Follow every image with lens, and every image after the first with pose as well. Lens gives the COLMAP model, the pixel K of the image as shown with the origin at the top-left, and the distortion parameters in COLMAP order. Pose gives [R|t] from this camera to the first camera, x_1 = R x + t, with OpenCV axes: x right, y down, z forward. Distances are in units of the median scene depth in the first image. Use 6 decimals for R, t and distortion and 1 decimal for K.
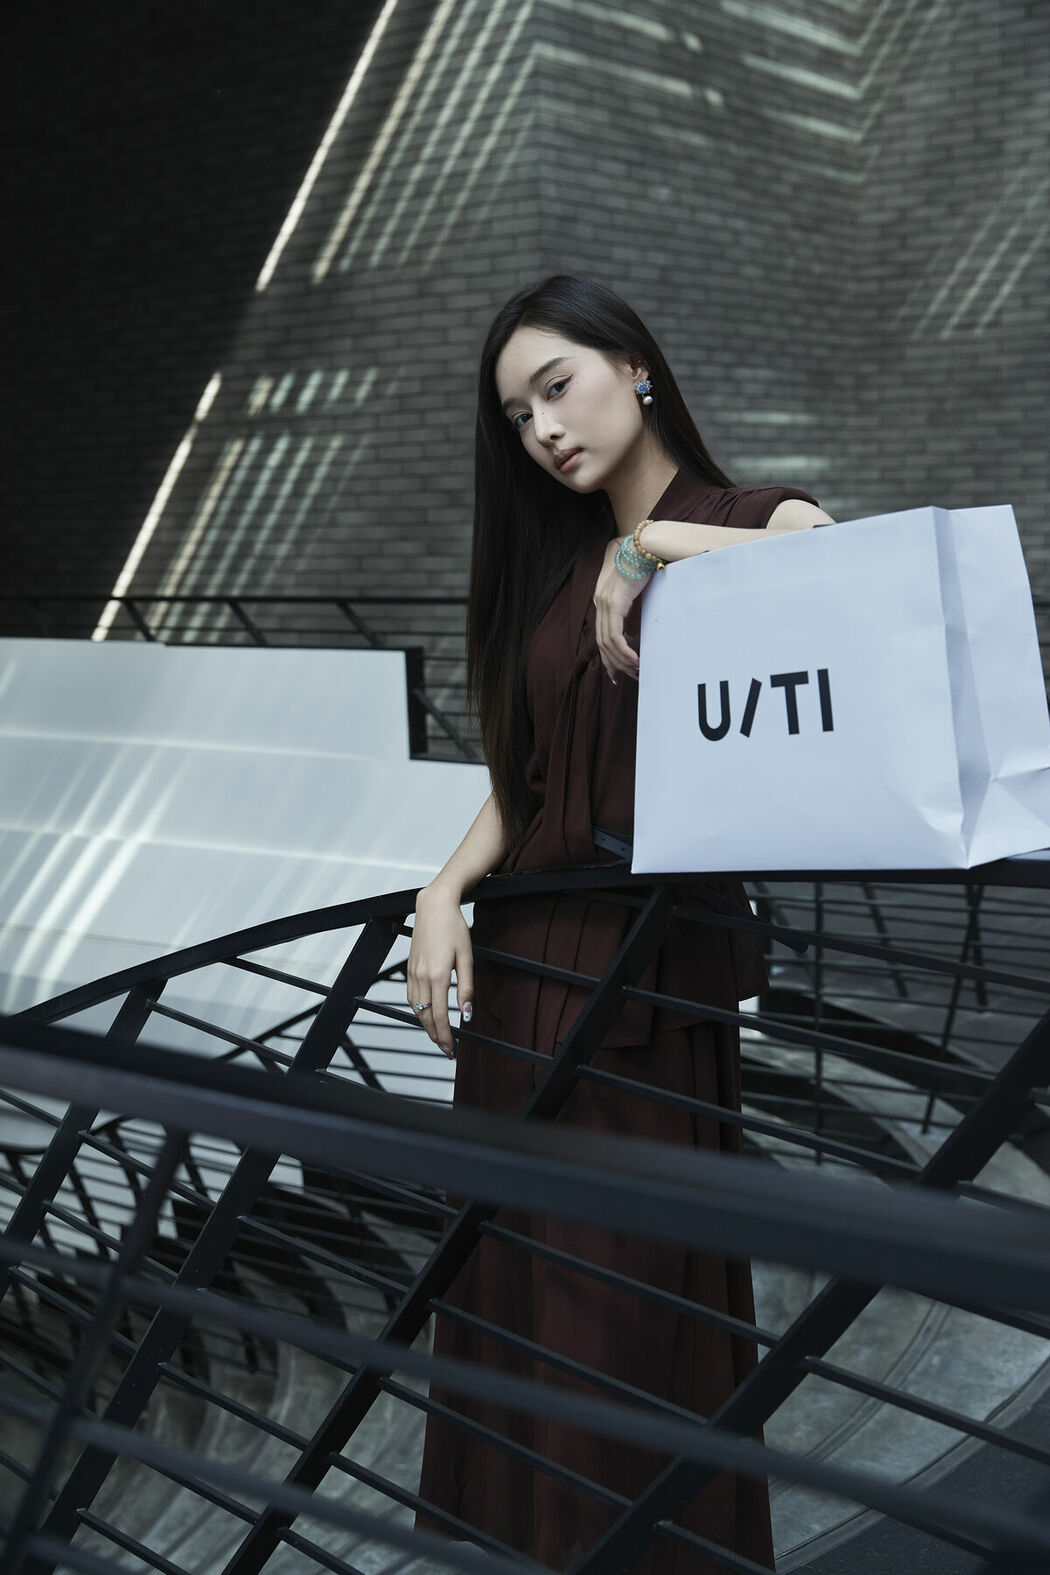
lens RADIAL K [[1942.6, 0, 525.0], [0, 1942.6, 787.5], [0, 0, 1]] dist [-0.025631, 0.067611]
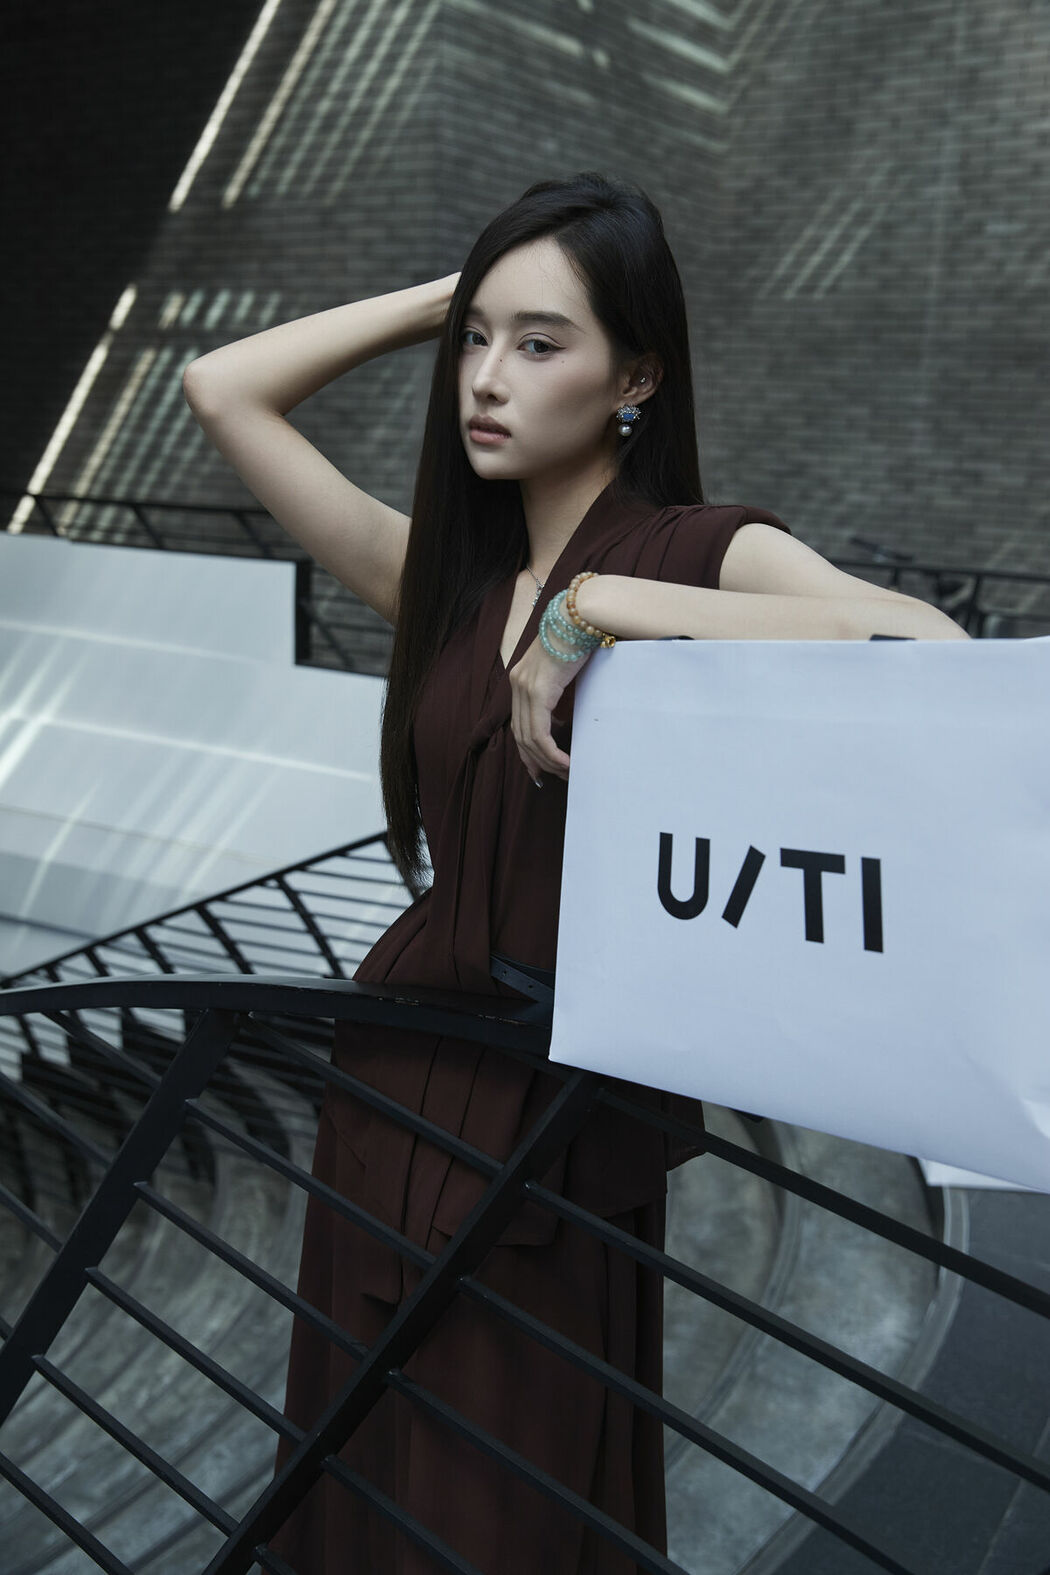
lens RADIAL K [[1533.5, 0, 525.0], [0, 1533.5, 787.5], [0, 0, 1]] dist [-0.013705, 0.089661]
pose [[0.995414, 0.043411, 0.085248, -0.001114], [-0.051369, 0.994294, 0.093492, -0.026717], [-0.080703, -0.097443, 0.991964, 0.107814]]
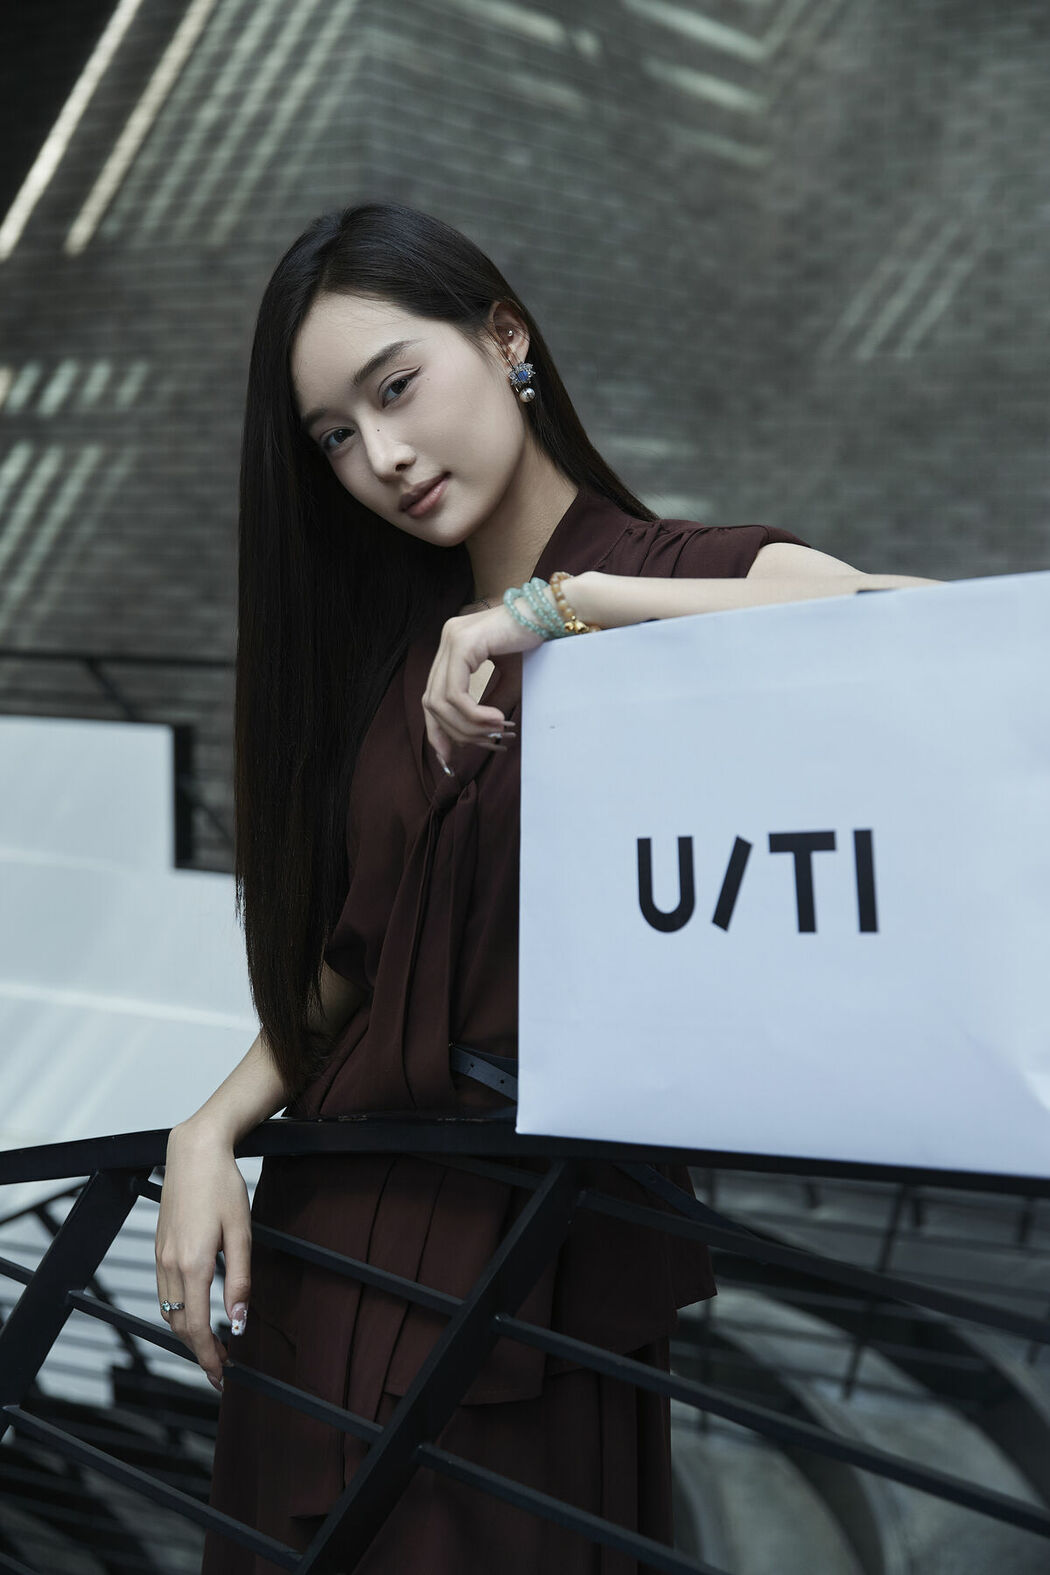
lens RADIAL K [[2334.4, 0, 525.0], [0, 2334.4, 787.5], [0, 0, 1]] dist [-0.011303, 0.042310]
pose [[0.995679, 0.031232, 0.087454, -0.002589], [-0.027473, 0.998660, -0.043863, -0.008376], [-0.088707, 0.041271, 0.995202, 0.063200]]
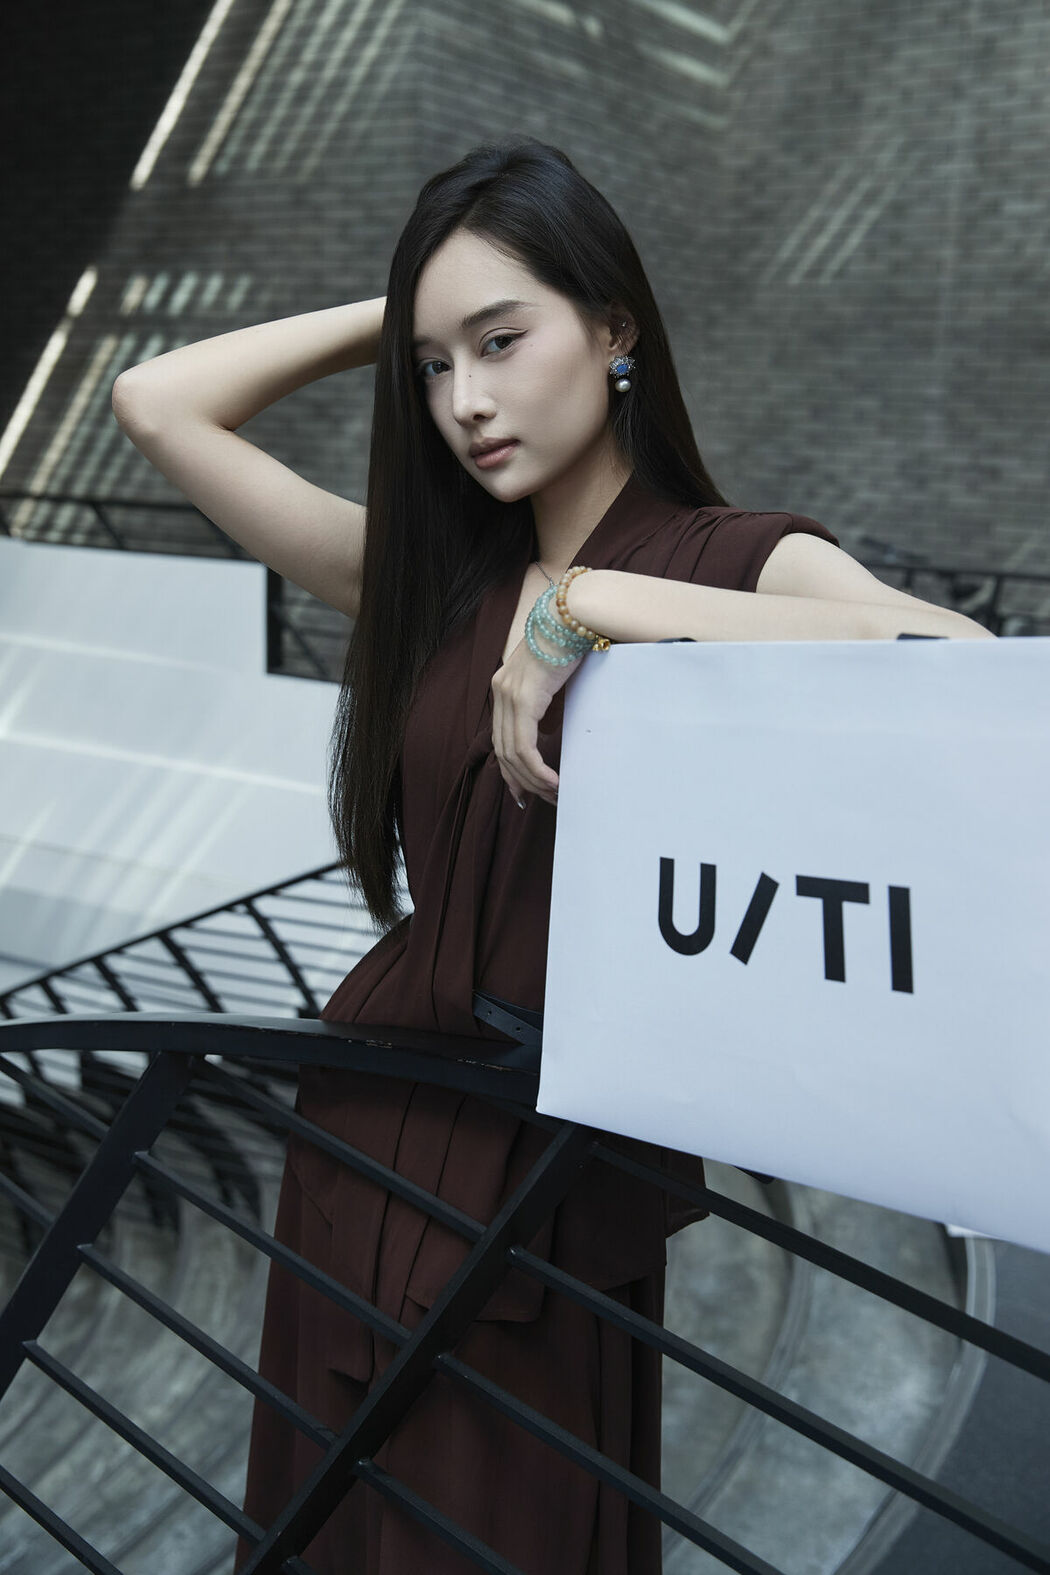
lens RADIAL K [[1627.7, 0, 525.0], [0, 1627.7, 787.5], [0, 0, 1]] dist [-0.000923, 0.103280]
pose [[0.994893, 0.042467, 0.091571, -0.000163], [-0.050091, 0.995321, 0.082629, -0.026279], [-0.087633, -0.086794, 0.992364, 0.114420]]
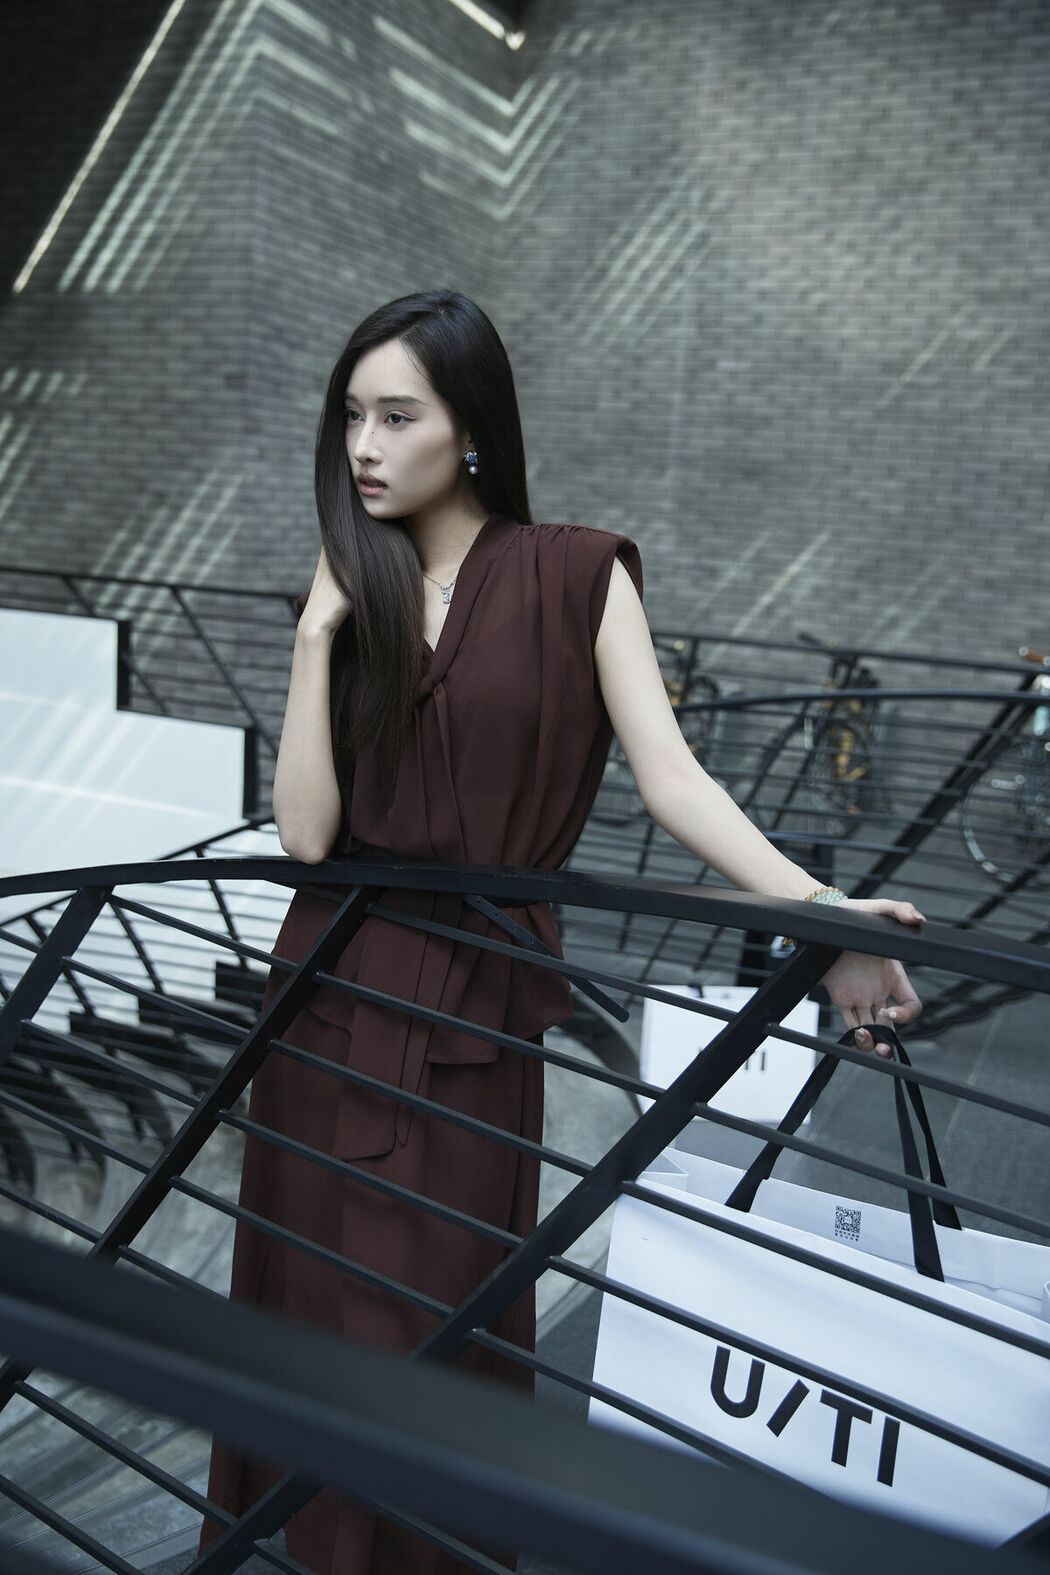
lens RADIAL K [[1442.8, 0, 525.0], [0, 1442.8, 787.5], [0, 0, 1]] dist [-0.003885, 0.023286]
pose [[0.973597, 0.059095, 0.220493, -0.004842], [-0.067299, 0.997286, 0.029875, -0.008697], [-0.218129, -0.043925, 0.974931, 0.044713]]
